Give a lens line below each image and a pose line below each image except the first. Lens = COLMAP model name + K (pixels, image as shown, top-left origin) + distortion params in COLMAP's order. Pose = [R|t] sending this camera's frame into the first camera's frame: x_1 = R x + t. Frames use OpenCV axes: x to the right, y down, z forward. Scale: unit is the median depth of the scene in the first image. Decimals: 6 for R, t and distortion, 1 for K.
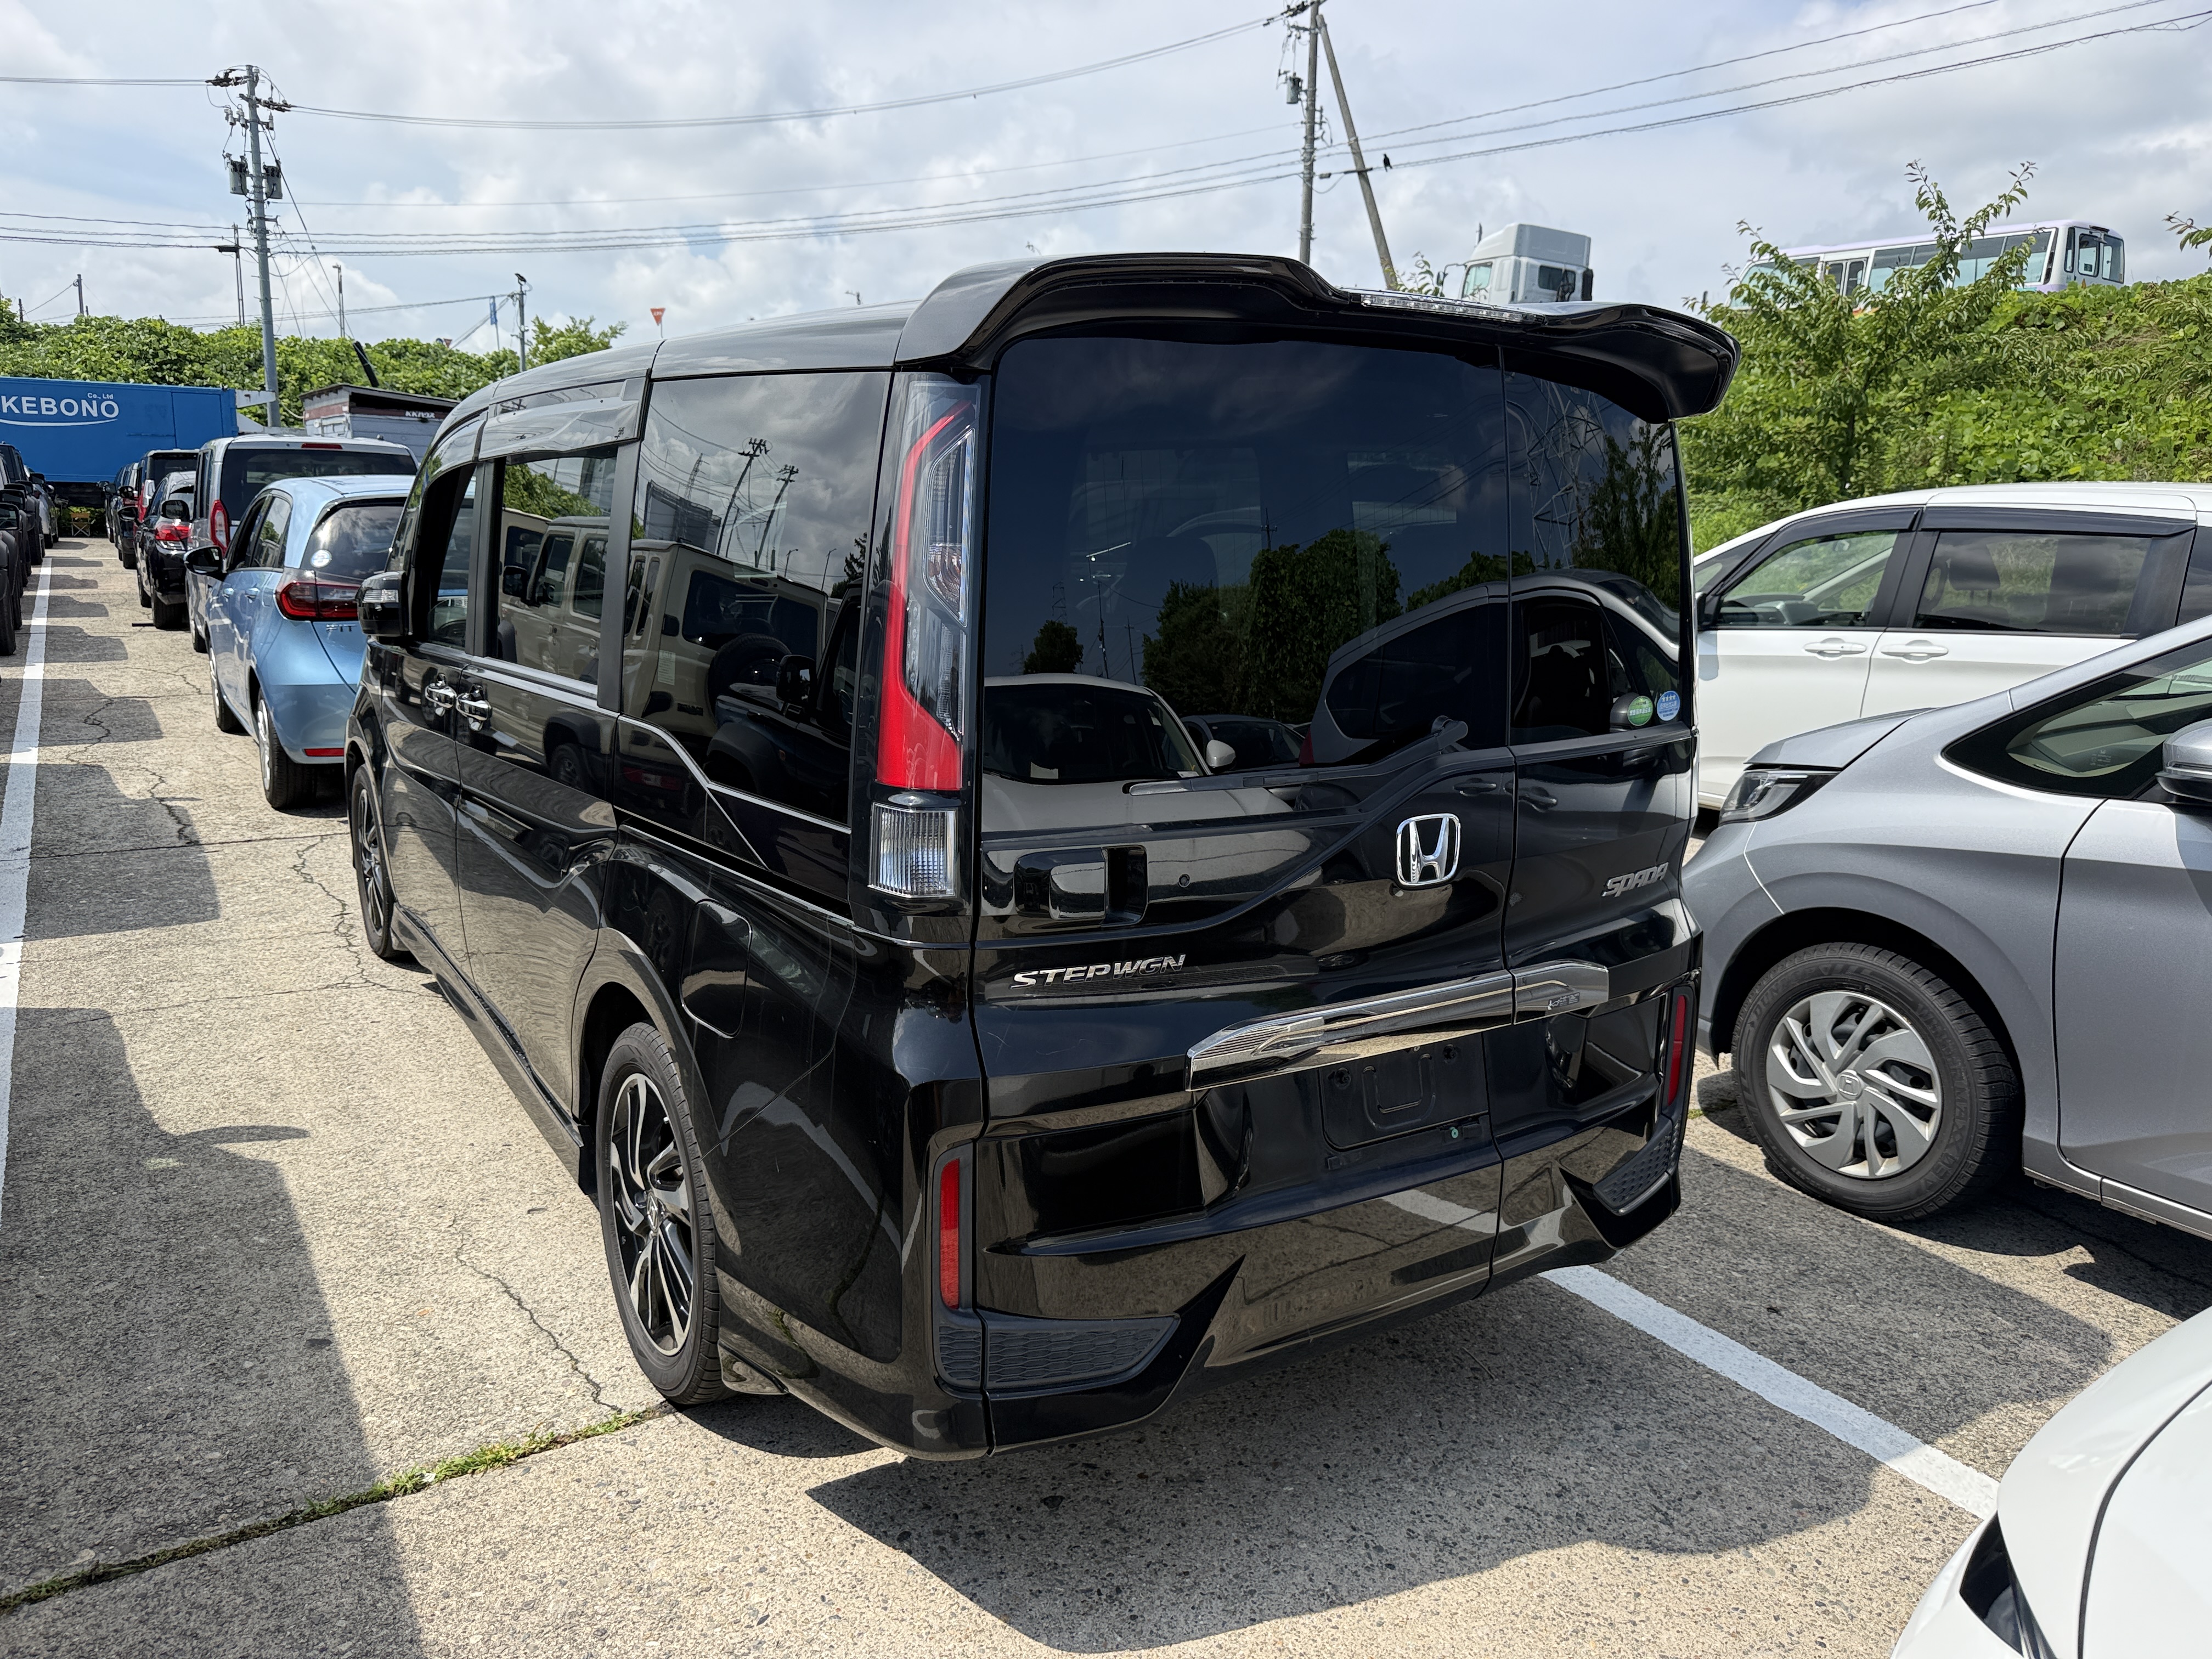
lens RADIAL K [[1576.4, 0, 1106.0], [0, 1576.4, 829.5], [0, 0, 1]] dist [-0.000293, -0.004757]
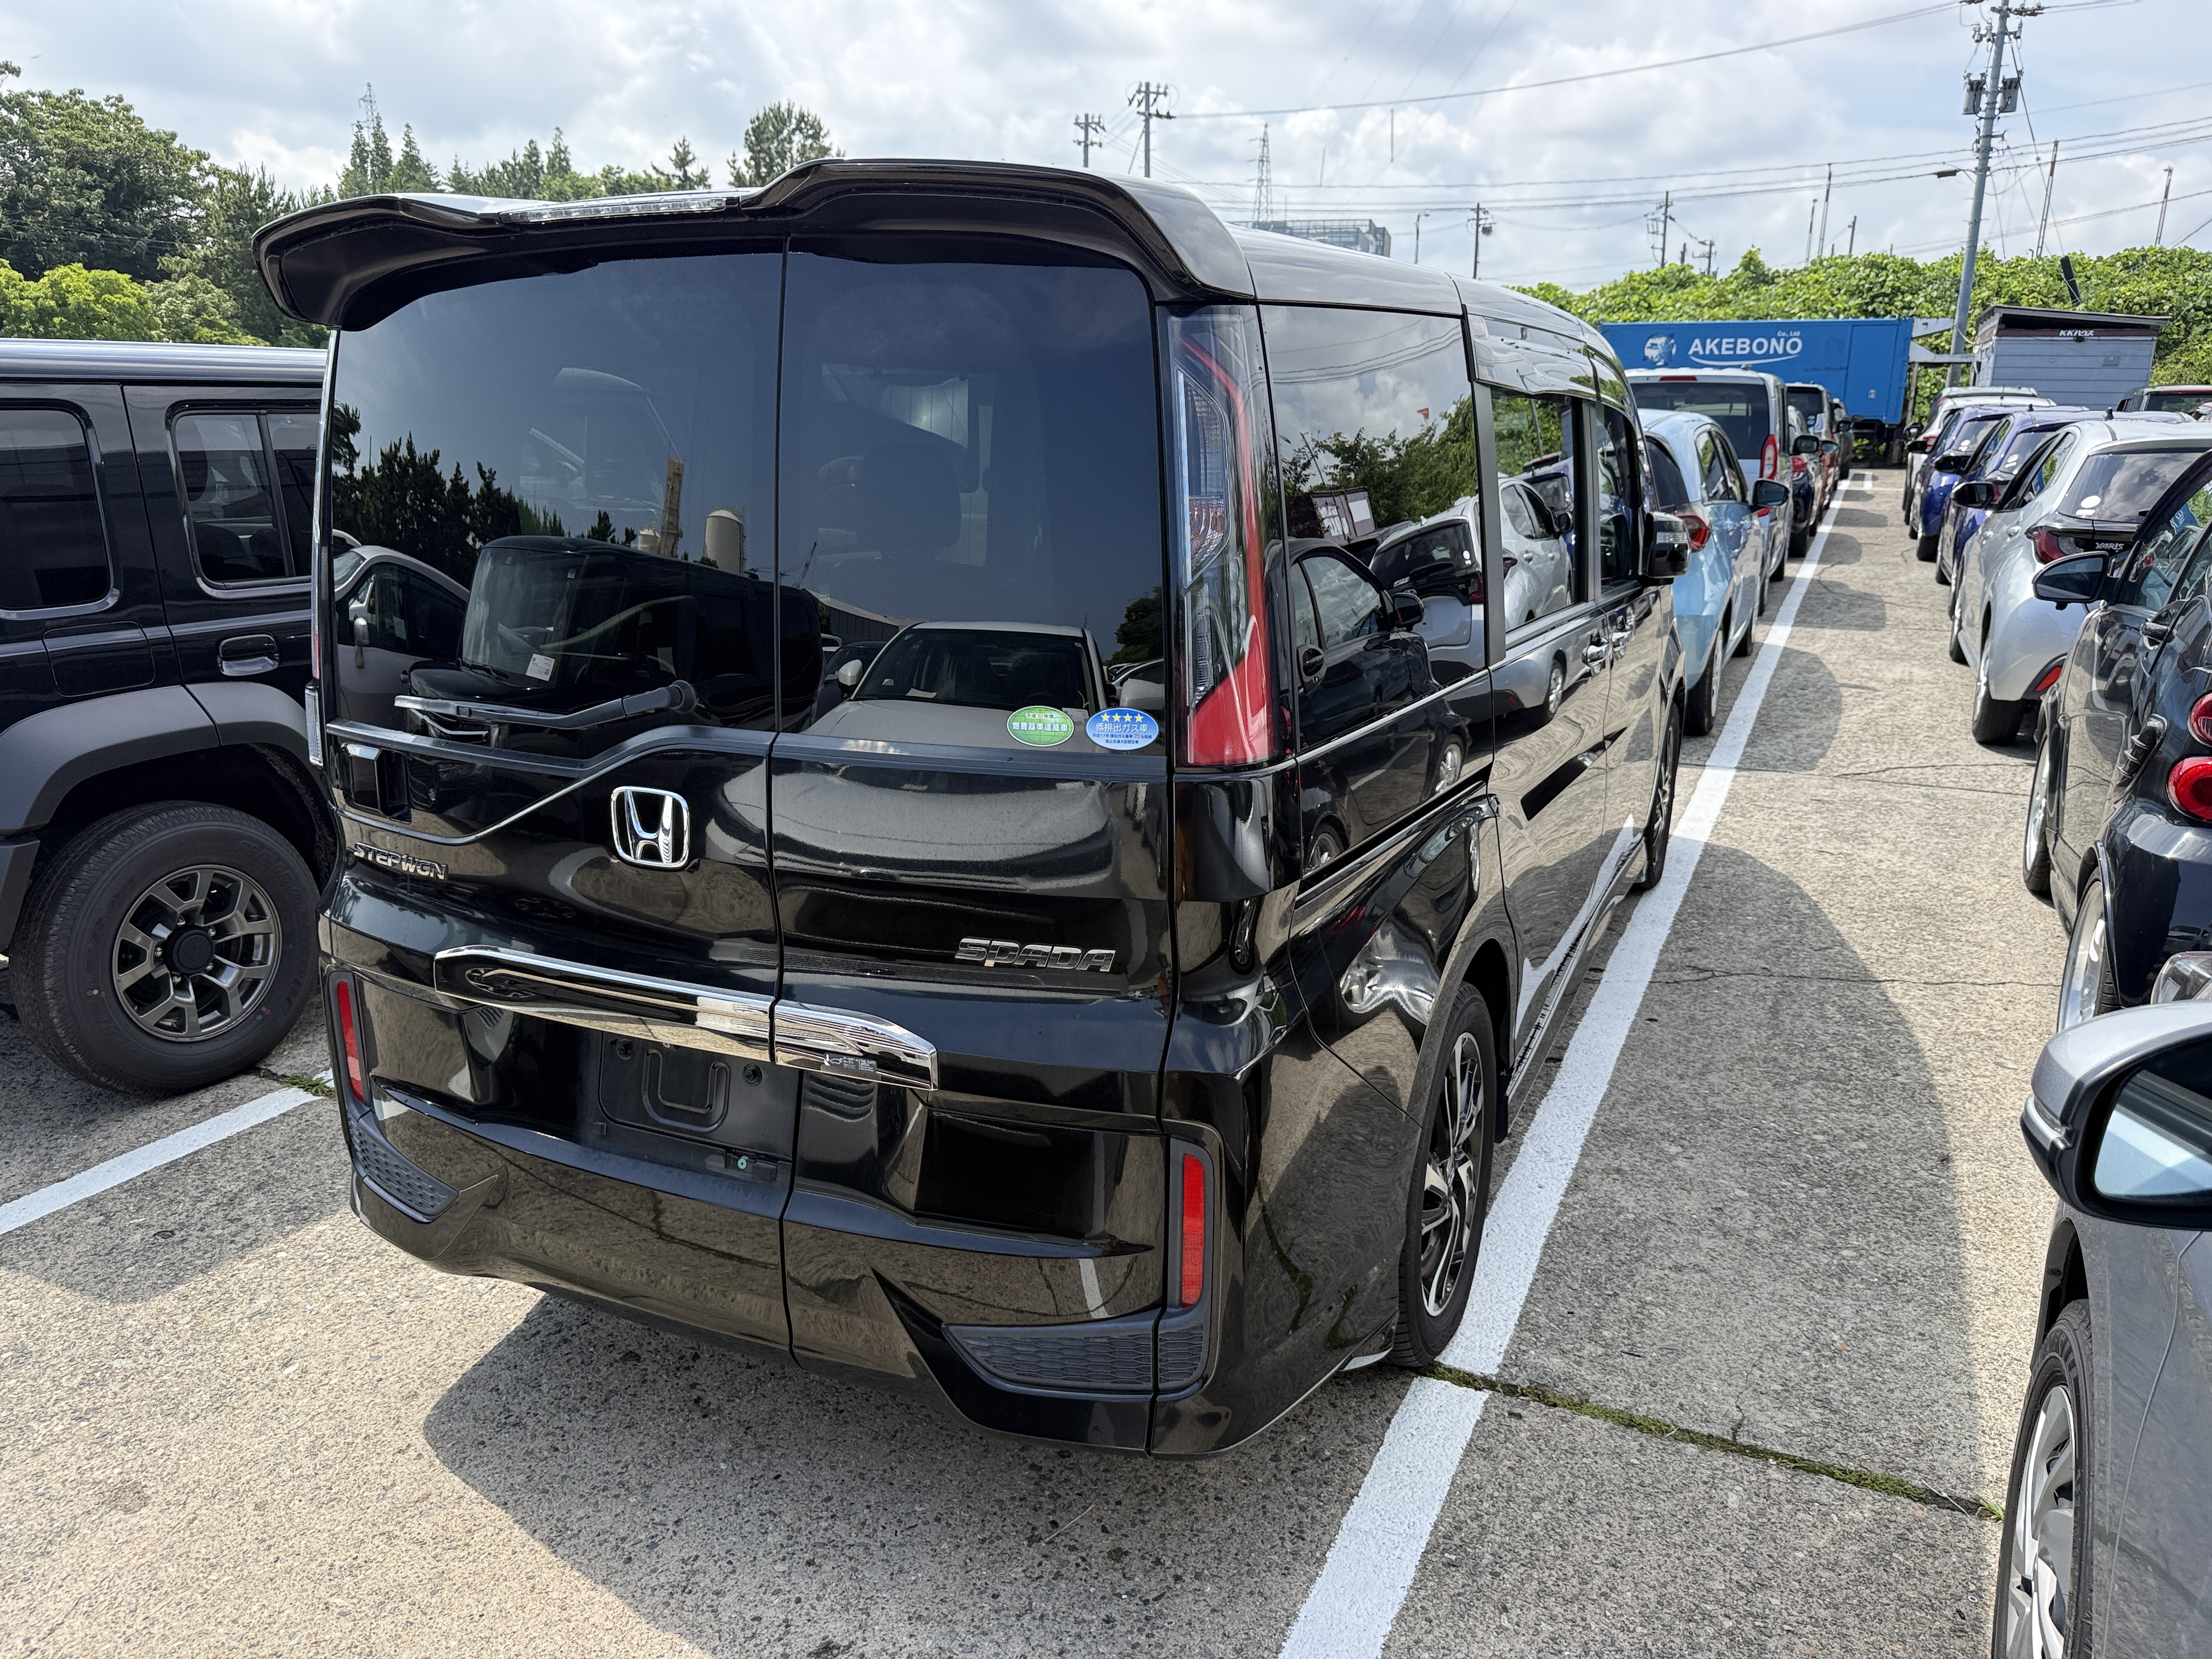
lens RADIAL K [[1576.4, 0, 1106.0], [0, 1576.4, 829.5], [0, 0, 1]] dist [-0.000293, -0.004757]
pose [[0.505869, 0.199848, -0.839141, 0.088319], [-0.163876, 0.977342, 0.133971, -0.012060], [0.846901, 0.069743, 0.527157, 0.060160]]
